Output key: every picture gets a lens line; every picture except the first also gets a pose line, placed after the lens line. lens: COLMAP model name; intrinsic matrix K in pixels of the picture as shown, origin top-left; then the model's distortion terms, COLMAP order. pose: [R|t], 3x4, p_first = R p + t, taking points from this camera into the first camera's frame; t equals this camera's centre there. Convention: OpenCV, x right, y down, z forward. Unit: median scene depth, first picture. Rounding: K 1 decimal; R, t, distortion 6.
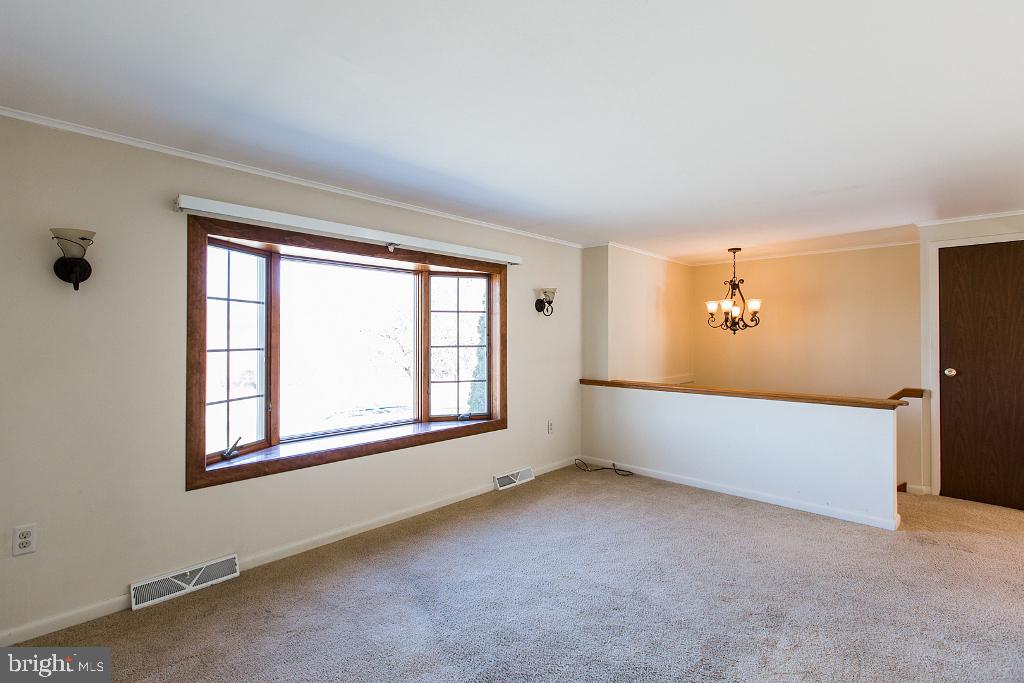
lens RADIAL K [[466.2, 0, 511.0], [0, 466.2, 340.0], [0, 0, 1]] dist [0.000083, -0.000181]
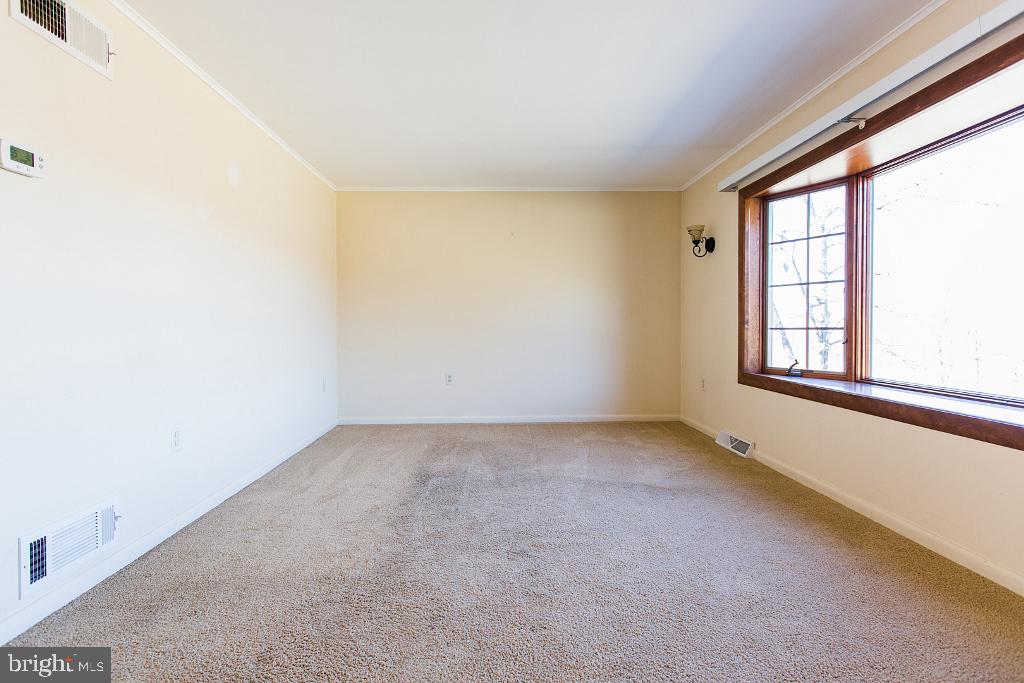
lens RADIAL K [[475.3, 0, 502.2], [0, 475.3, 331.8], [0, 0, 1]] dist [0.000262, 0.000223]
pose [[-0.697001, 0.005572, -0.717049, 0.670319], [-0.012928, 0.999710, 0.020335, 0.113774], [0.716954, 0.023443, -0.696727, 1.158999]]
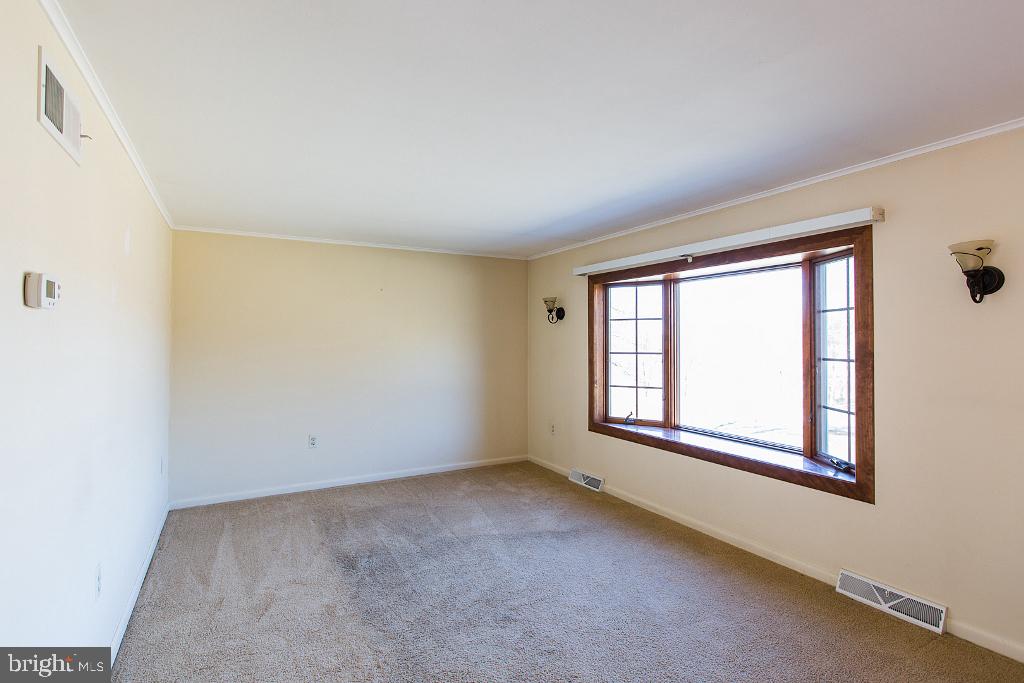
lens RADIAL K [[489.2, 0, 511.9], [0, 489.2, 338.6], [0, 0, 1]] dist [-0.002647, -0.000085]
pose [[-0.283016, -0.015076, -0.958997, 0.921784], [-0.018693, 0.999773, -0.010201, -0.001680], [0.958933, 0.015039, -0.283234, 0.963228]]
